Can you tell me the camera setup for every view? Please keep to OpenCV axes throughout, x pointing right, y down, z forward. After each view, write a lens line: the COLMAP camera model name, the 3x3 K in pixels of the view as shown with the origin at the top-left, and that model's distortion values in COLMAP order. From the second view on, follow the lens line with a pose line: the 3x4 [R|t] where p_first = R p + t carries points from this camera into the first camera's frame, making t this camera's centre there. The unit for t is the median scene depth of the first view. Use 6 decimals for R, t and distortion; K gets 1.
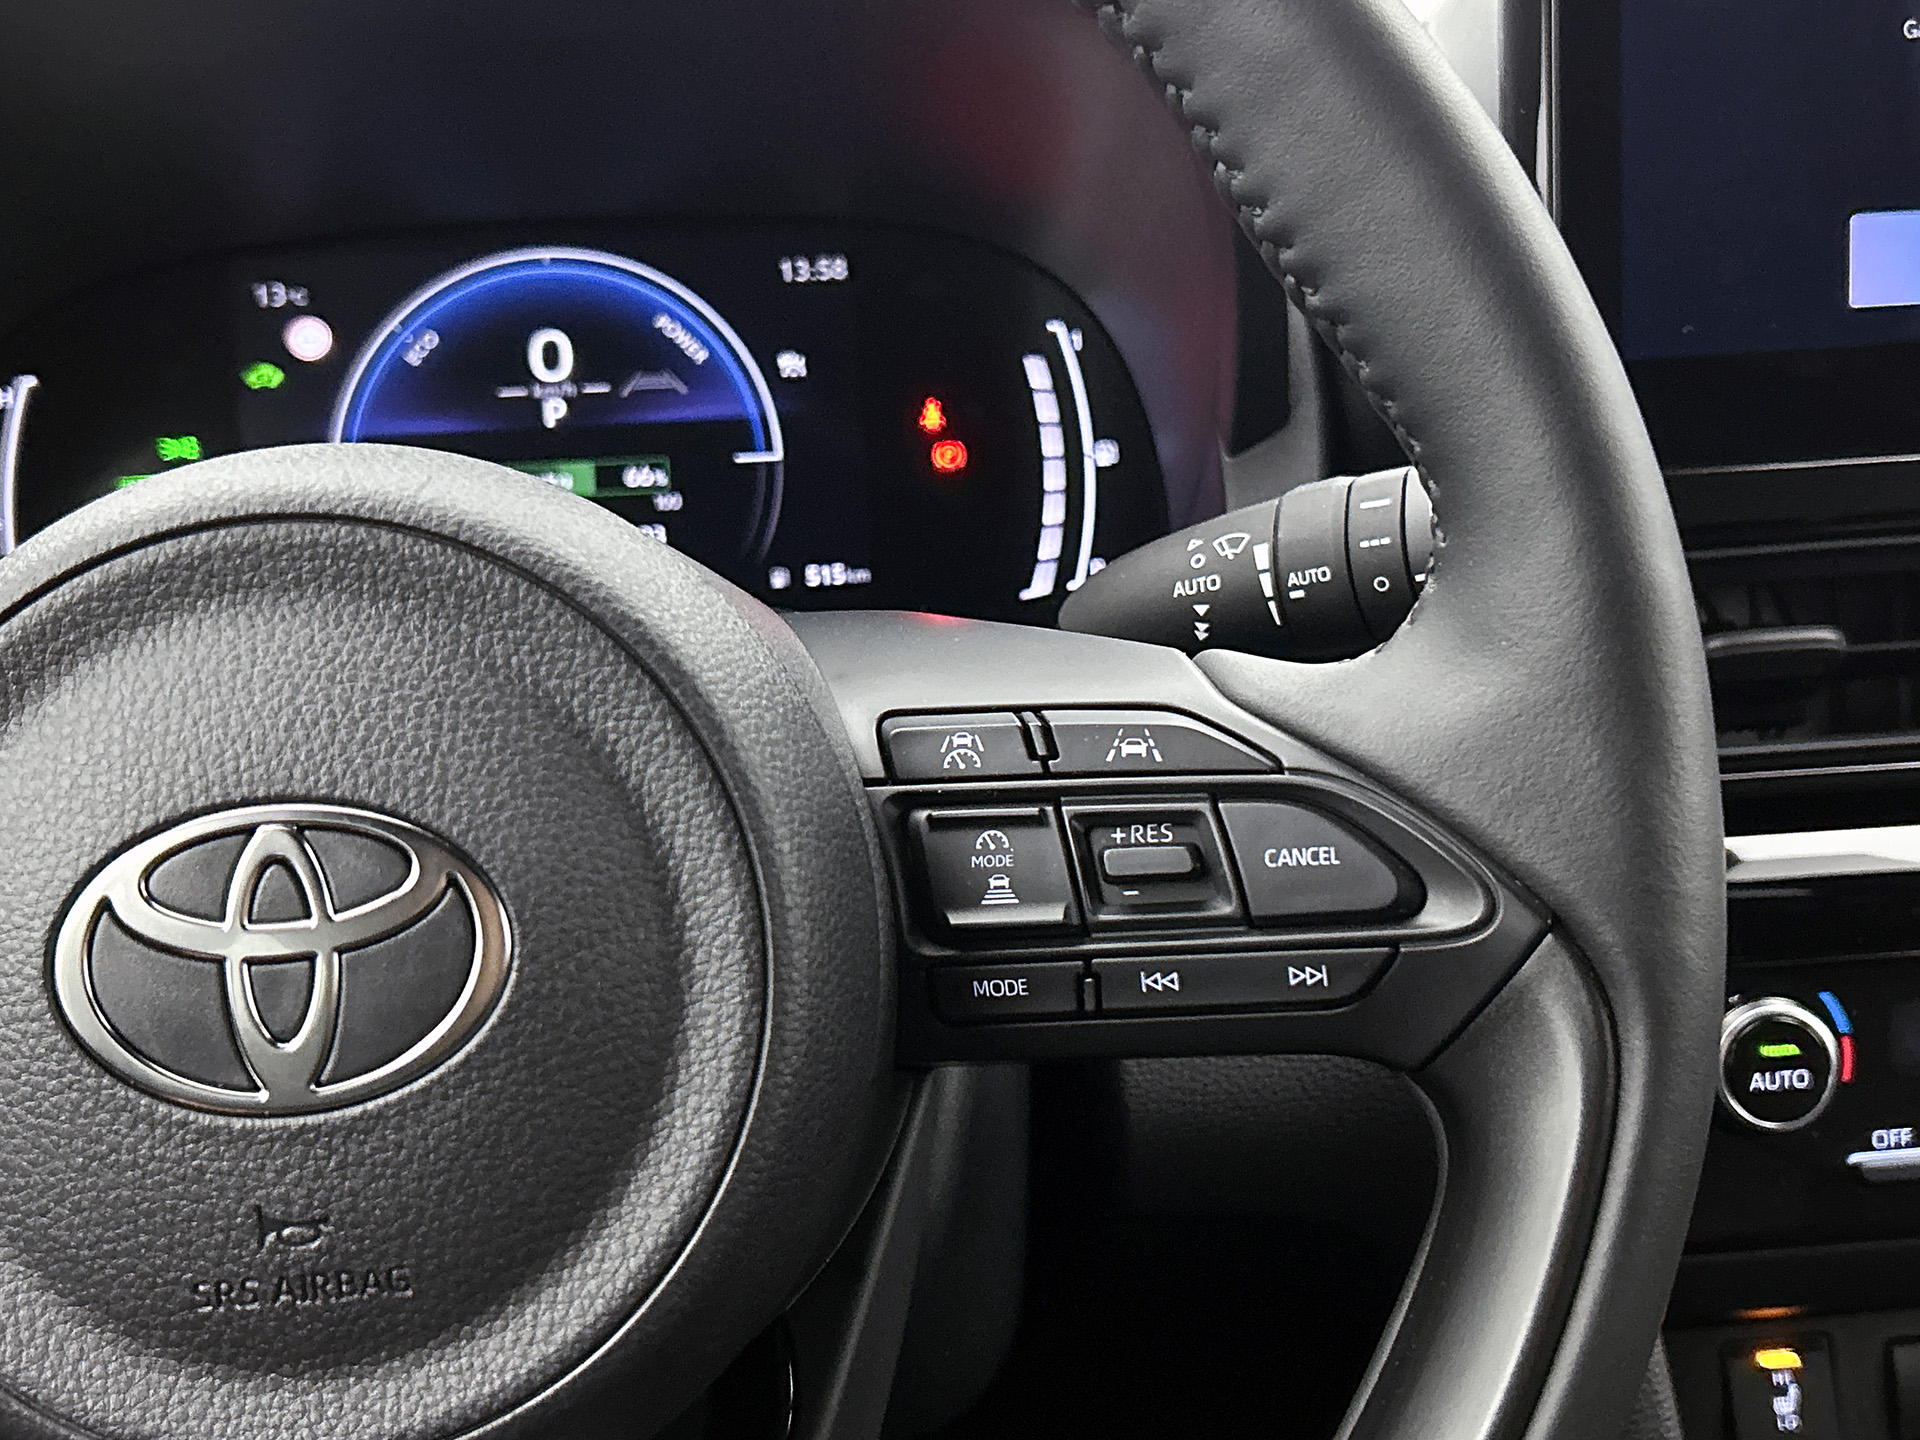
lens RADIAL K [[2290.7, 0, 997.6], [0, 2290.7, 726.3], [0, 0, 1]] dist [0.210830, -0.610974]
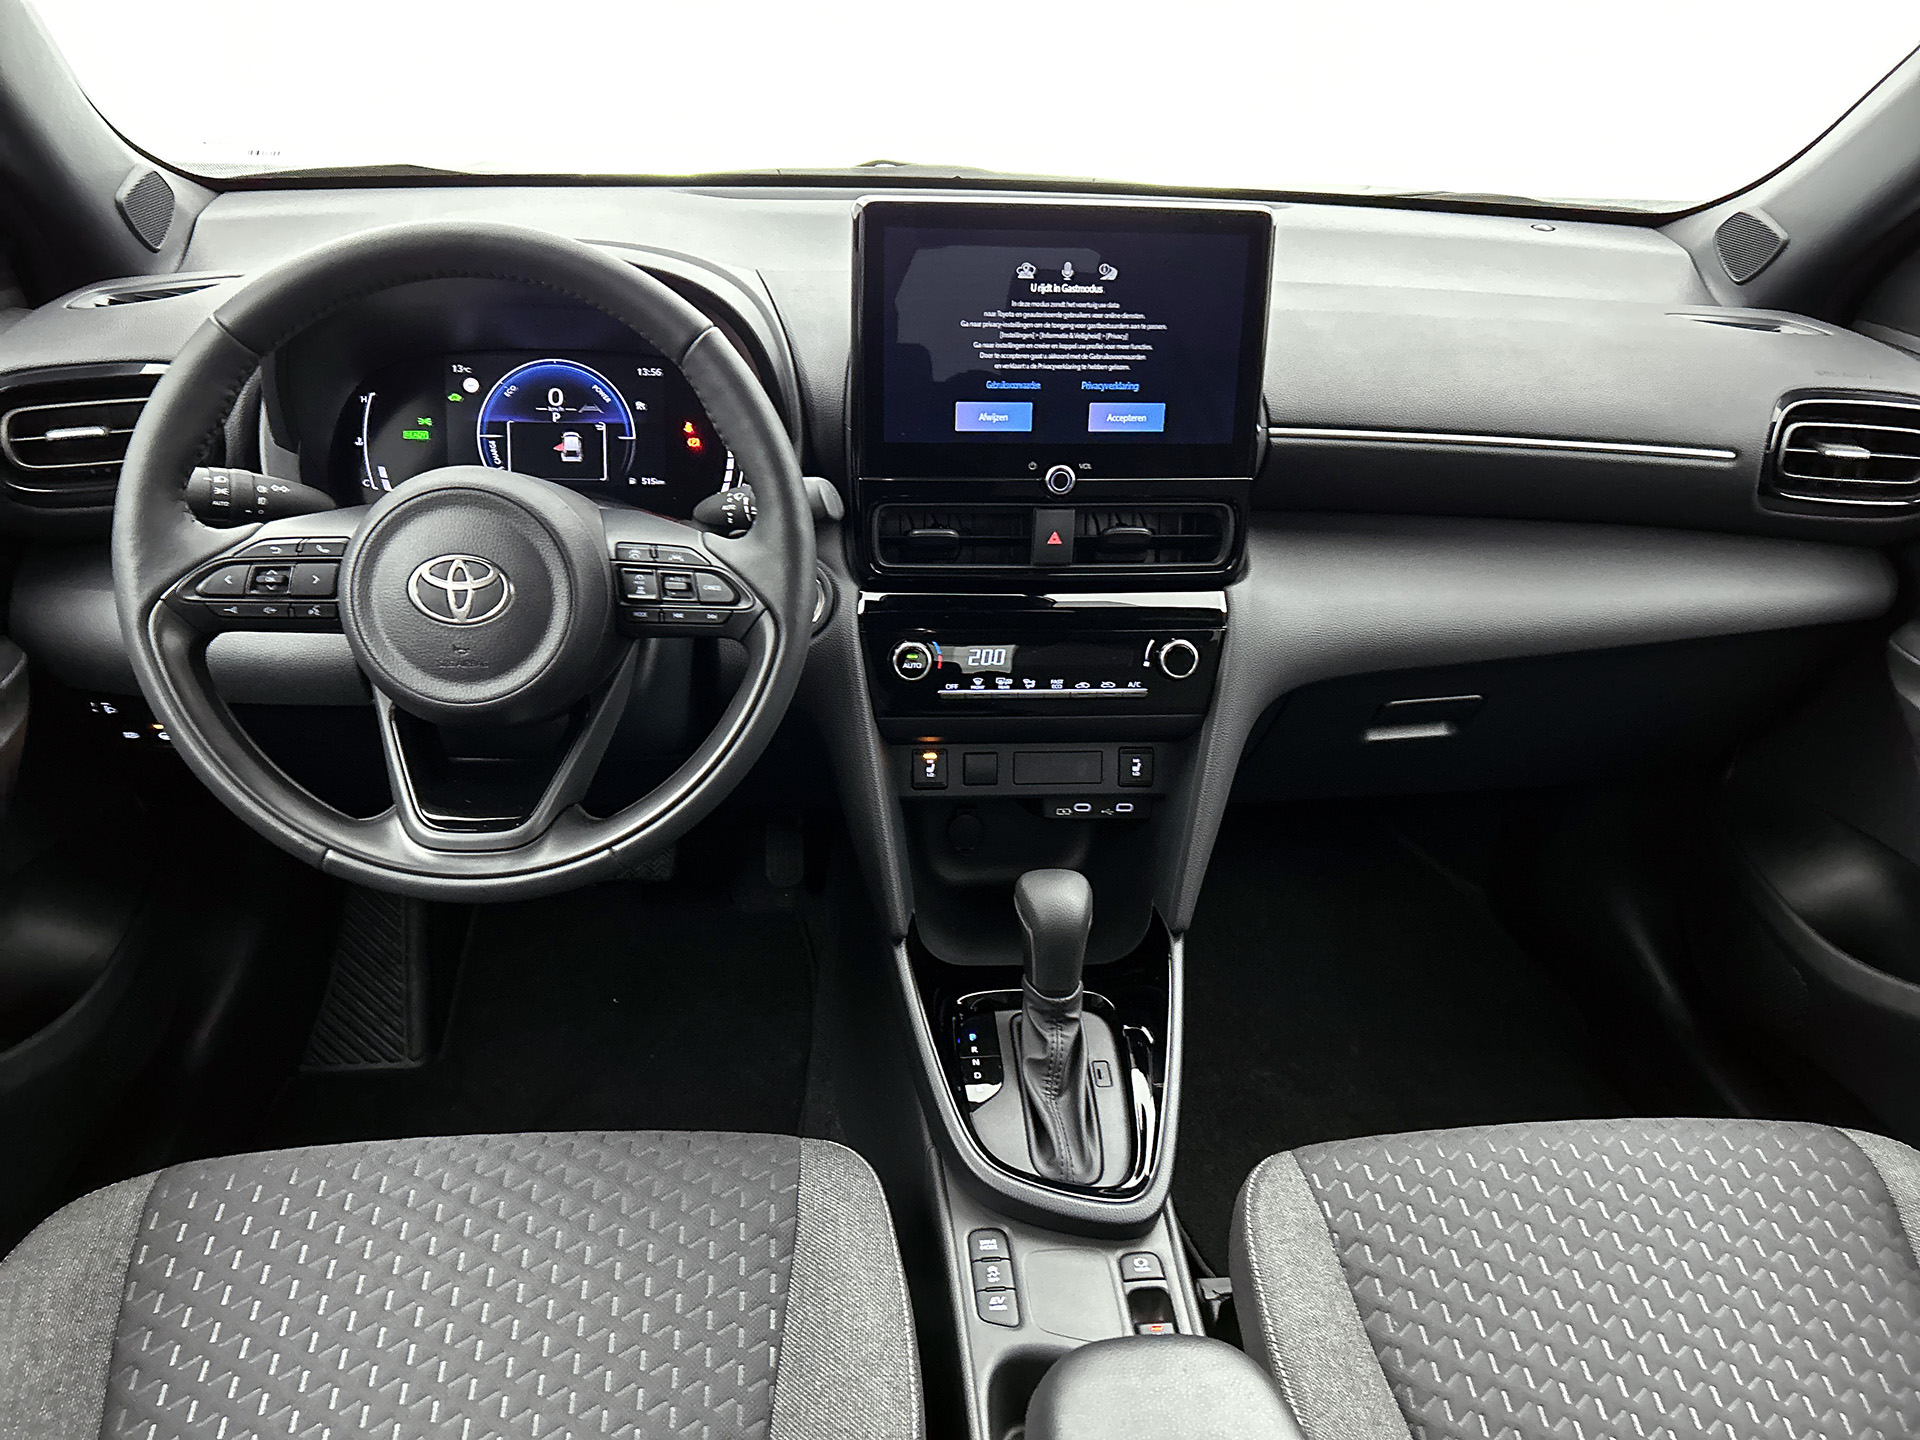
lens RADIAL K [[1455.9, 0, 958.0], [0, 1455.9, 747.1], [0, 0, 1]] dist [0.034591, -0.005504]
pose [[0.996999, 0.066392, 0.039825, 0.474315], [-0.072056, 0.983882, 0.163661, -0.117390], [-0.028317, -0.166039, 0.985712, -1.589484]]
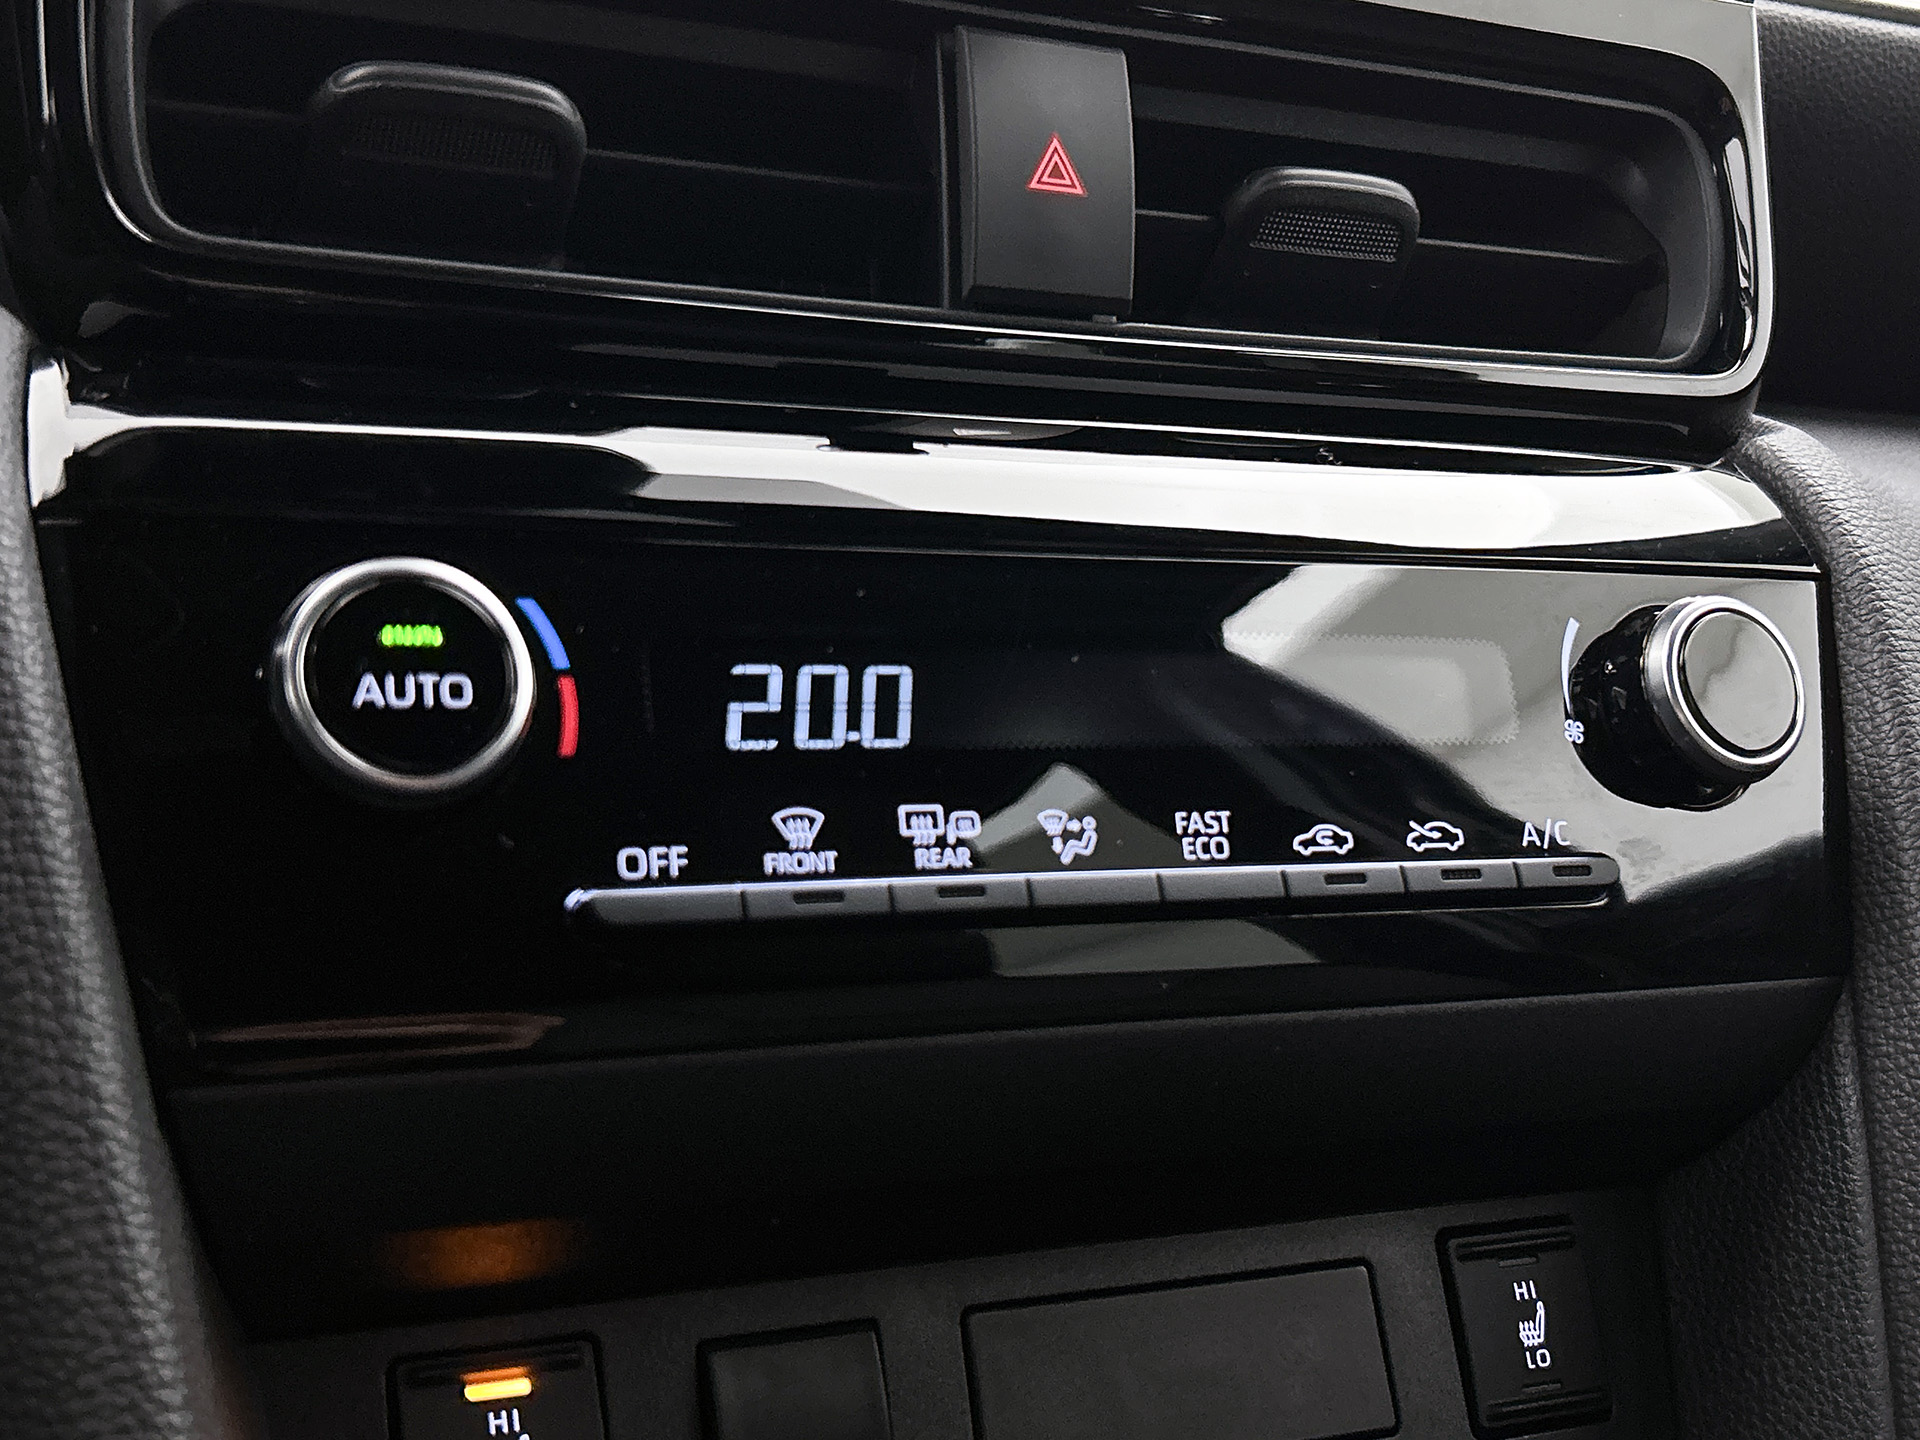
lens RADIAL K [[2290.7, 0, 997.6], [0, 2290.7, 726.3], [0, 0, 1]] dist [0.210830, -0.610974]
pose [[0.933892, 0.040556, 0.355247, 0.398179], [0.060535, 0.961270, -0.268878, 0.447952], [-0.352393, 0.272608, 0.895268, 0.712854]]
